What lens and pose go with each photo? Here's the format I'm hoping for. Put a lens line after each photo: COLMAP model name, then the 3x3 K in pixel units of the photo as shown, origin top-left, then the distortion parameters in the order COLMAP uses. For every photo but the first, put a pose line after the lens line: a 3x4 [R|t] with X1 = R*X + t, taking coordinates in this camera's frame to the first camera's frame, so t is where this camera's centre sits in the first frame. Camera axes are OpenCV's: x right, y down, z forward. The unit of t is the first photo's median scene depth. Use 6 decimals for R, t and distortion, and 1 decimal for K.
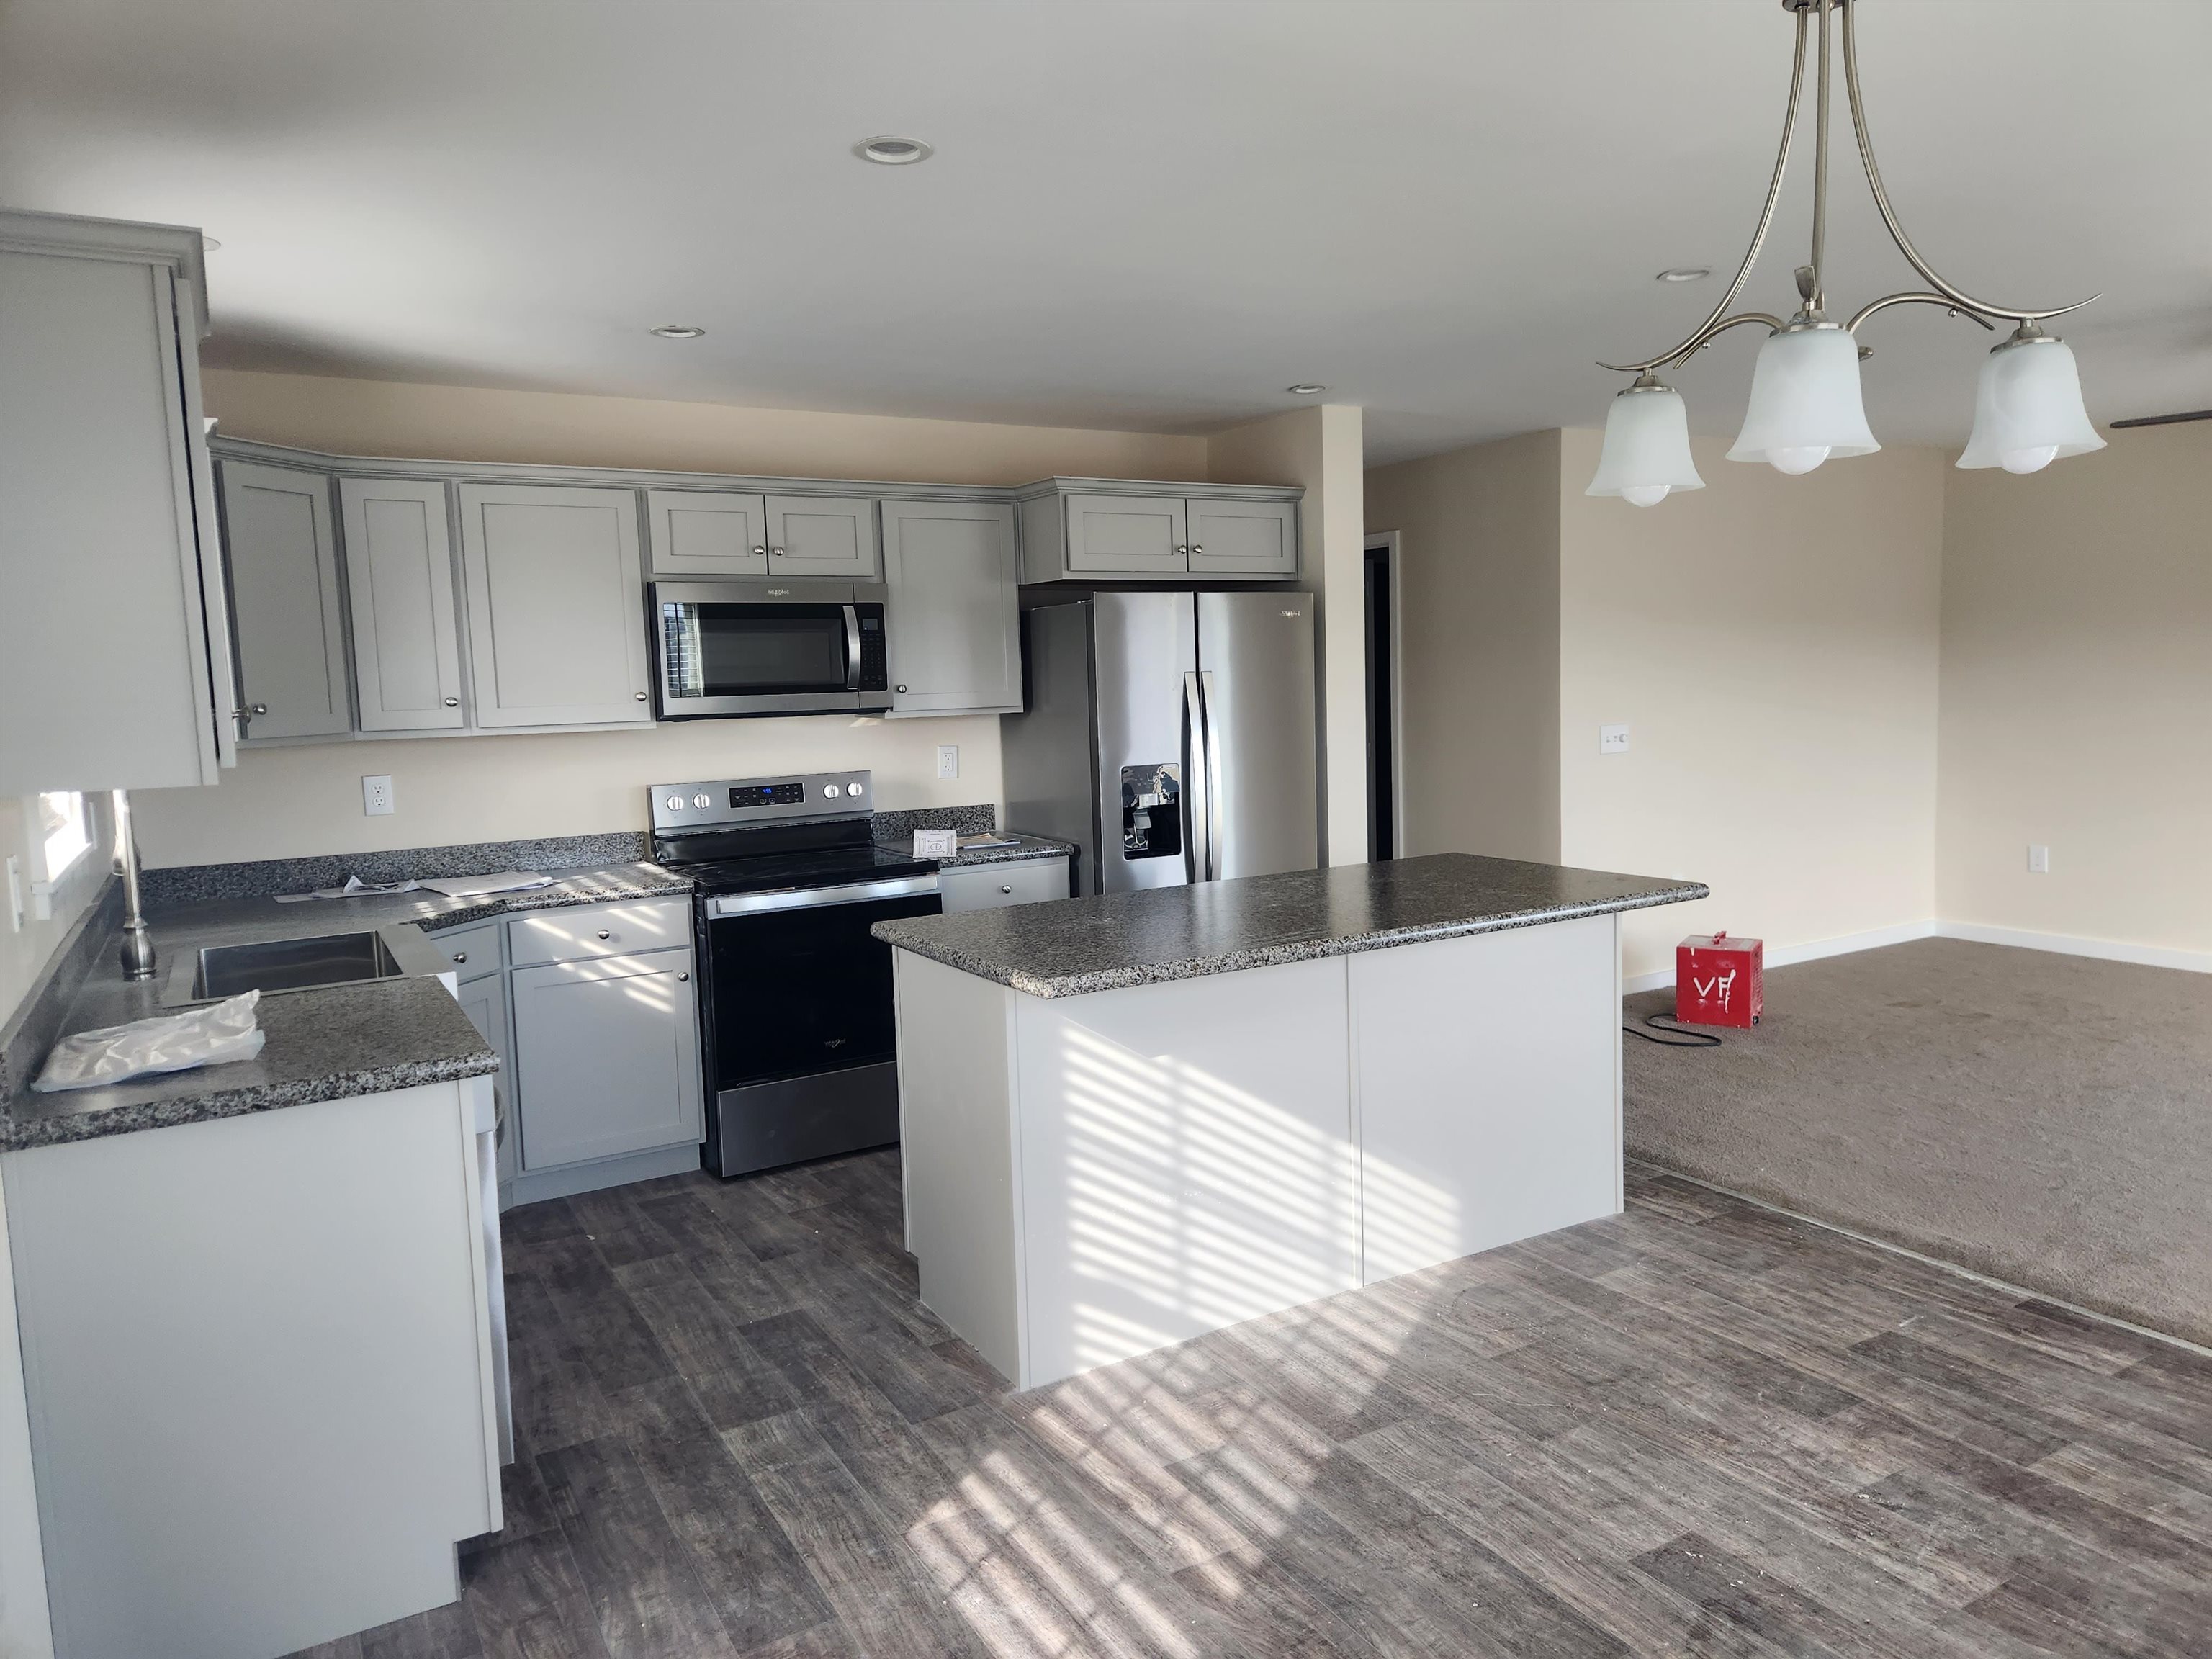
lens RADIAL K [[1489.2, 0, 1101.7], [0, 1489.2, 823.1], [0, 0, 1]] dist [0.082398, -0.066089]
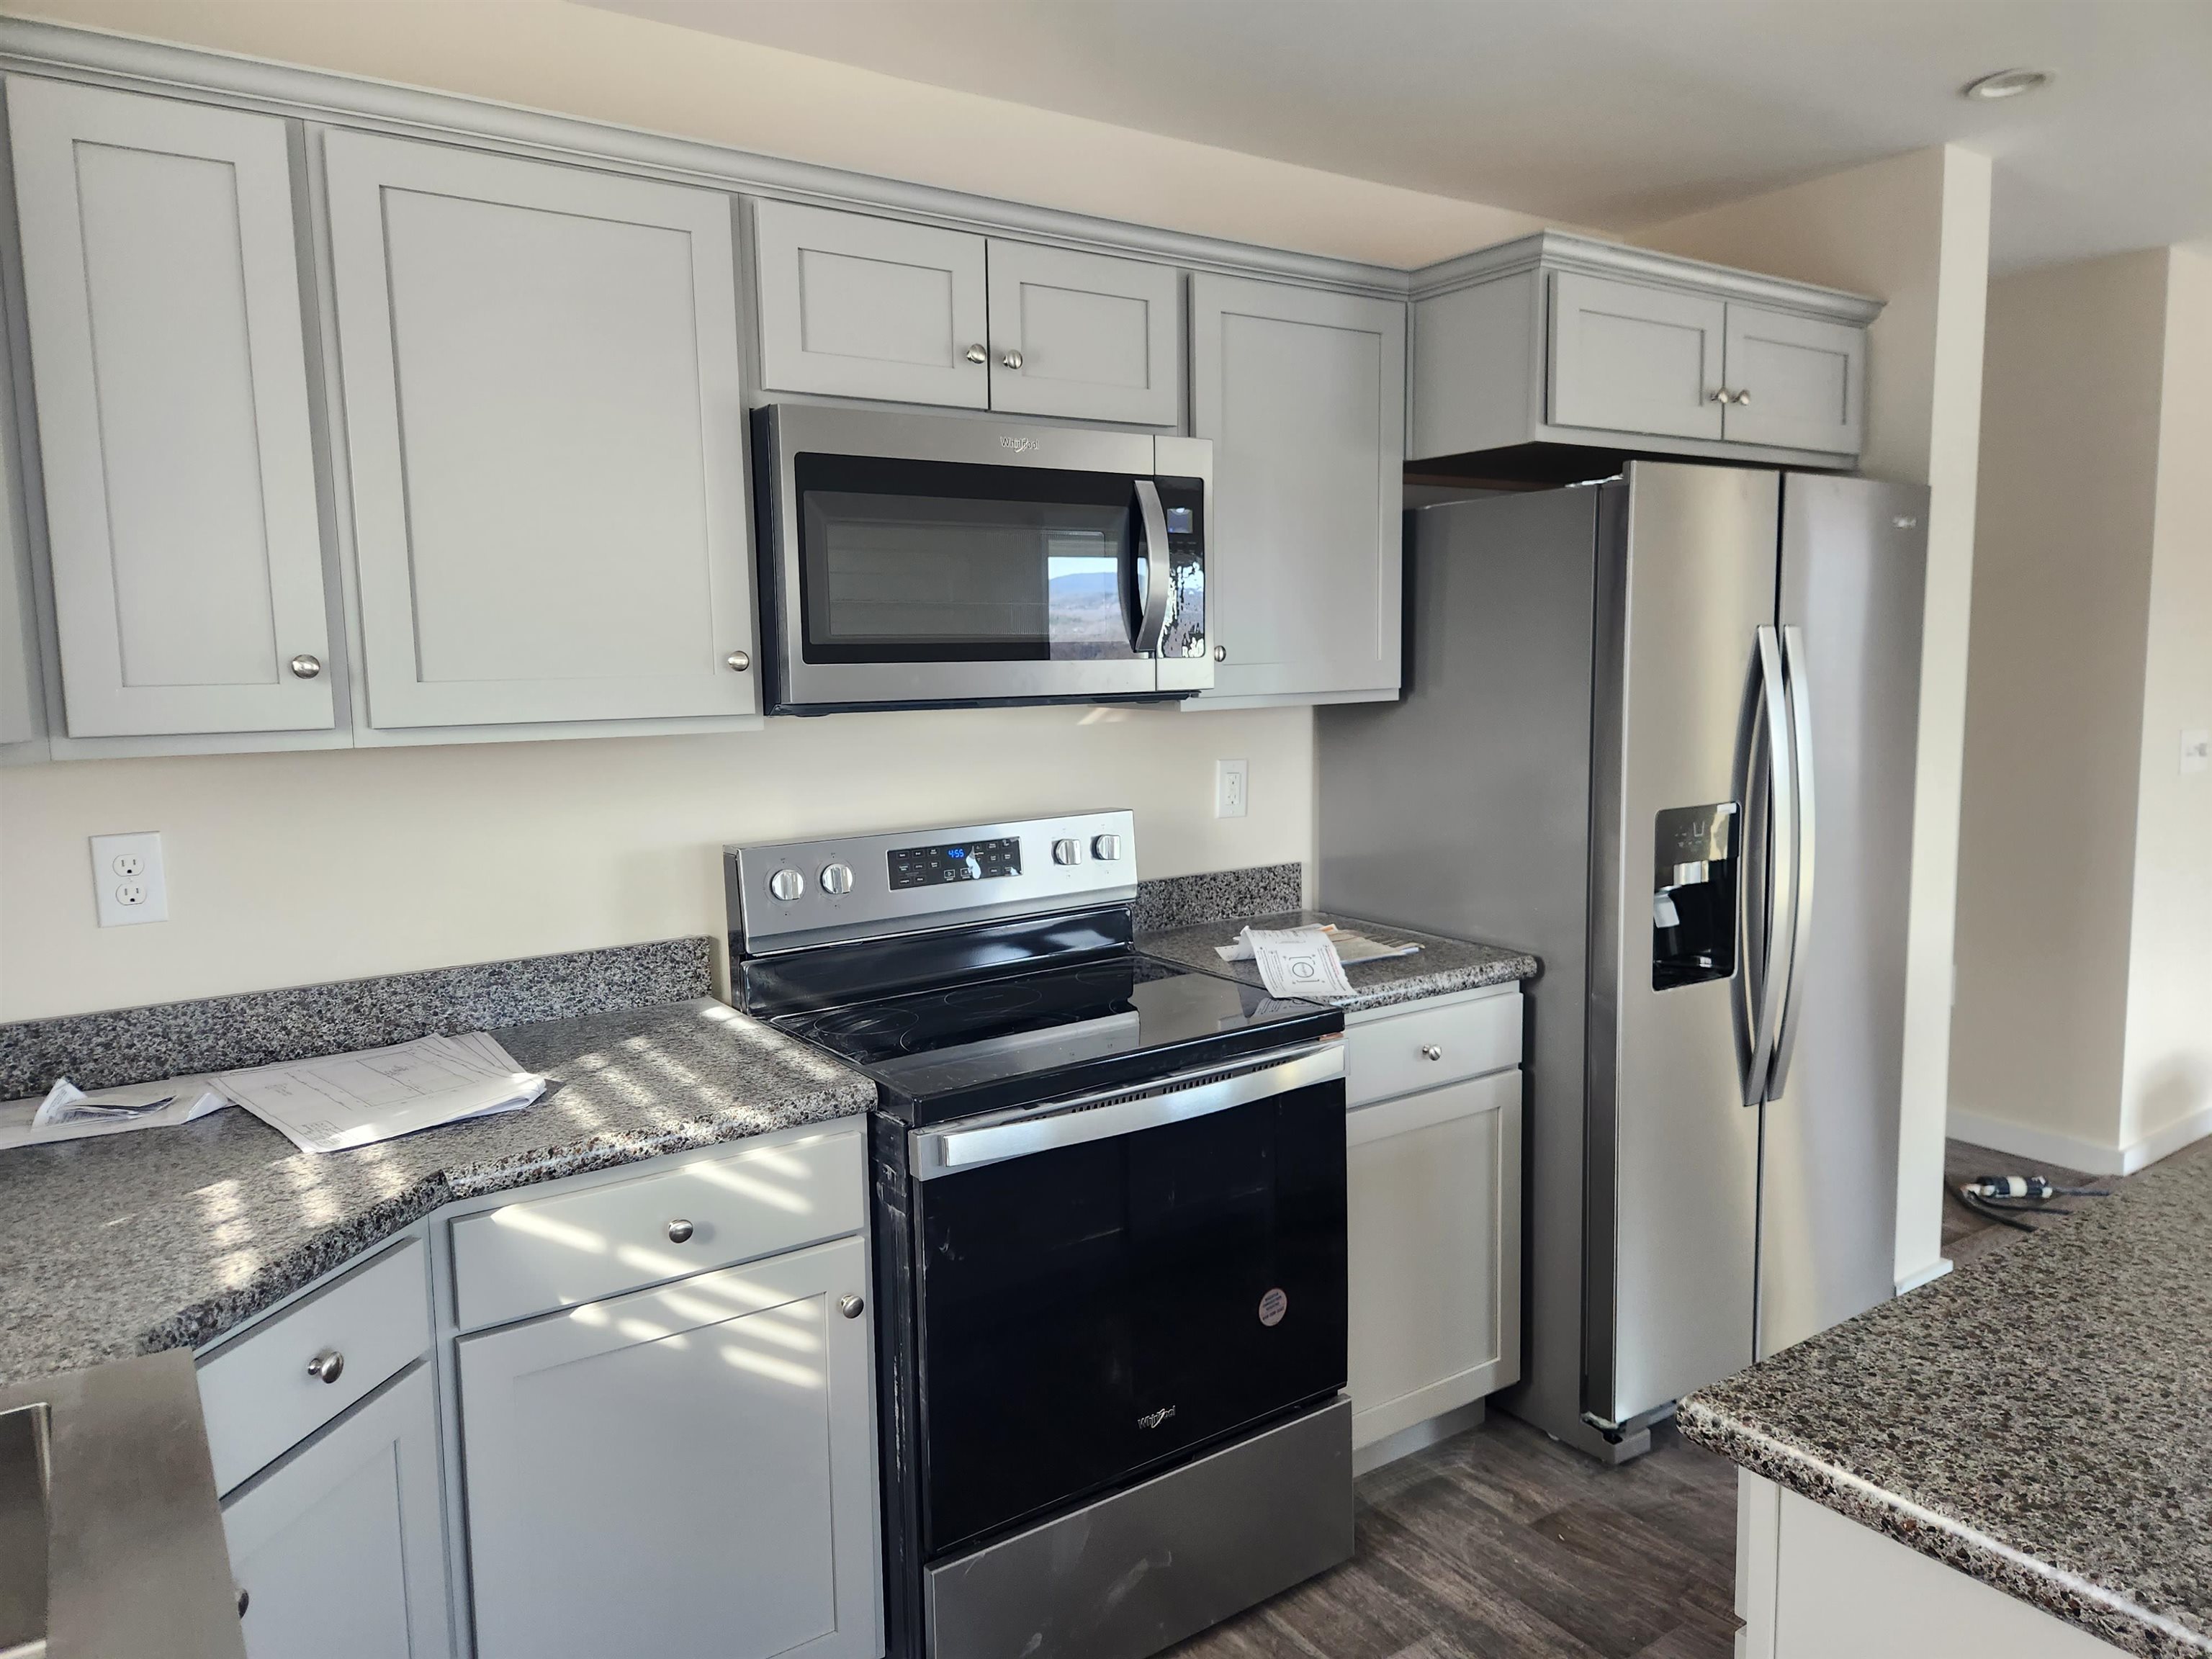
lens RADIAL K [[1484.6, 0, 1083.8], [0, 1484.6, 816.6], [0, 0, 1]] dist [0.076588, -0.057374]
pose [[0.997659, 0.007920, 0.067922, -0.241466], [-0.008798, 0.999881, 0.012641, -0.045608], [-0.067814, -0.013209, 0.997611, 0.562357]]
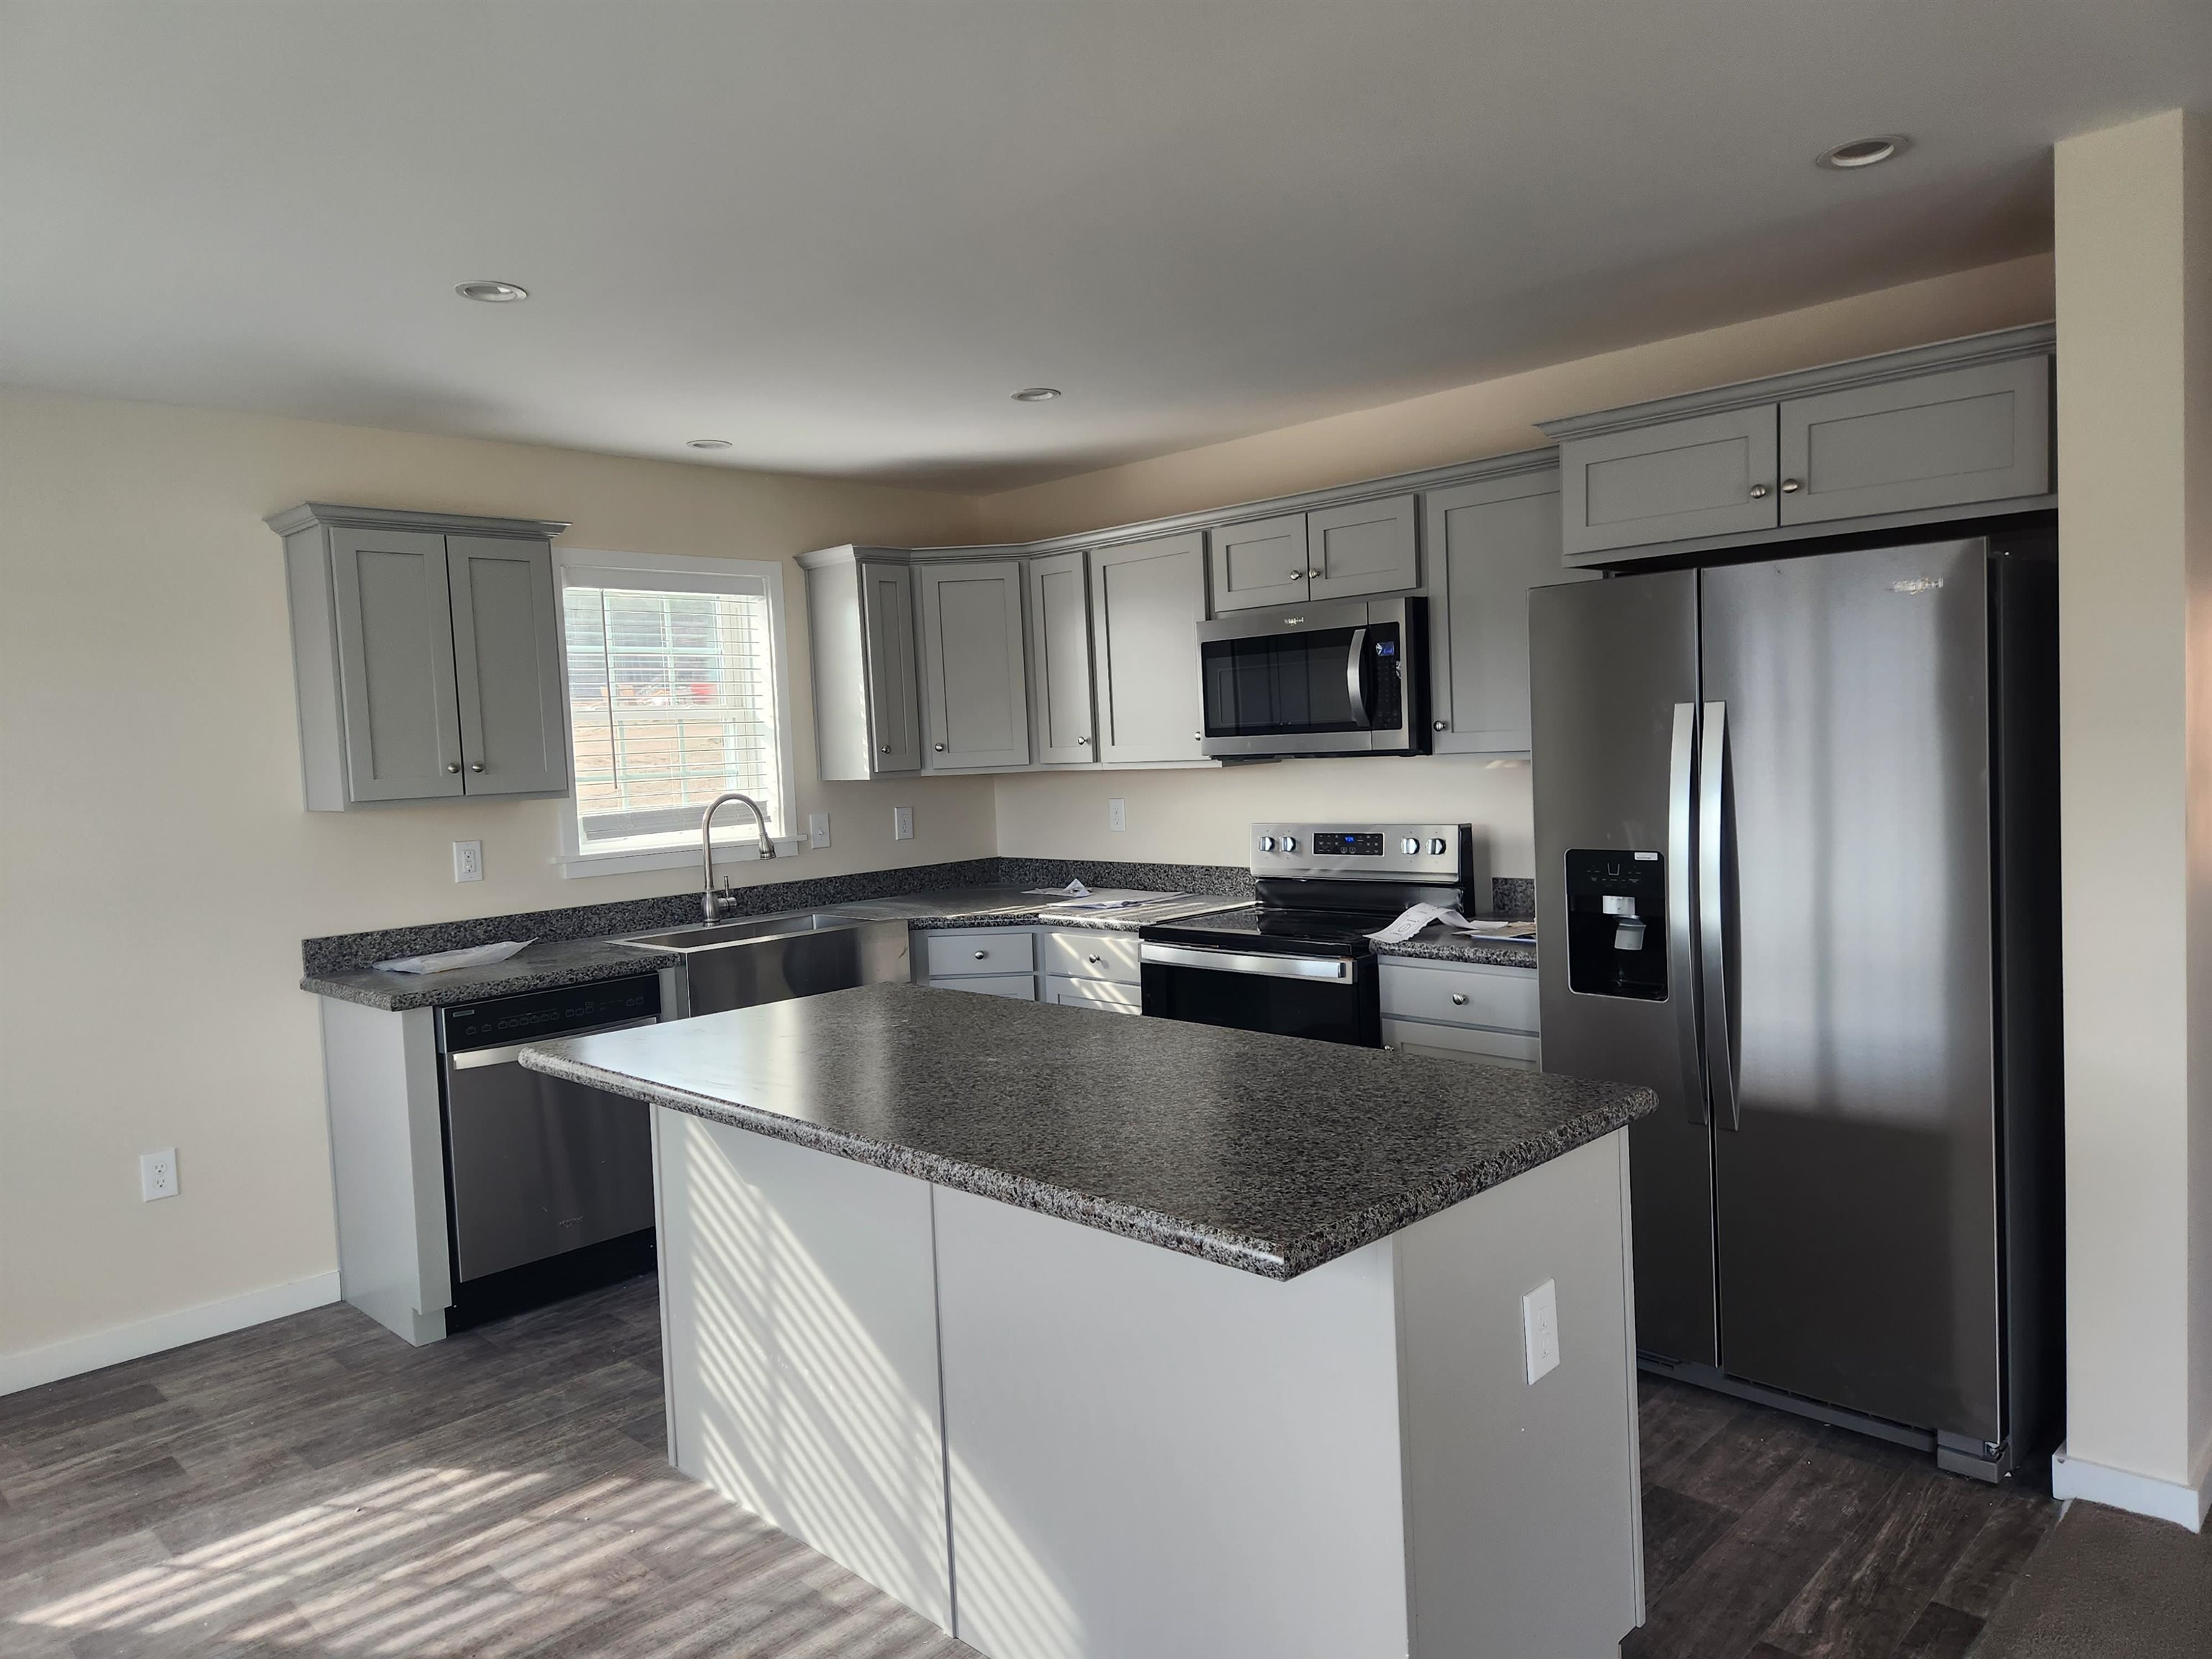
lens RADIAL K [[1489.2, 0, 1101.7], [0, 1489.2, 823.1], [0, 0, 1]] dist [0.082398, -0.066089]
pose [[0.250360, 0.079666, -0.964869, 0.674976], [-0.058024, 0.996052, 0.067184, -0.092548], [0.966412, 0.039165, 0.253994, 0.708822]]
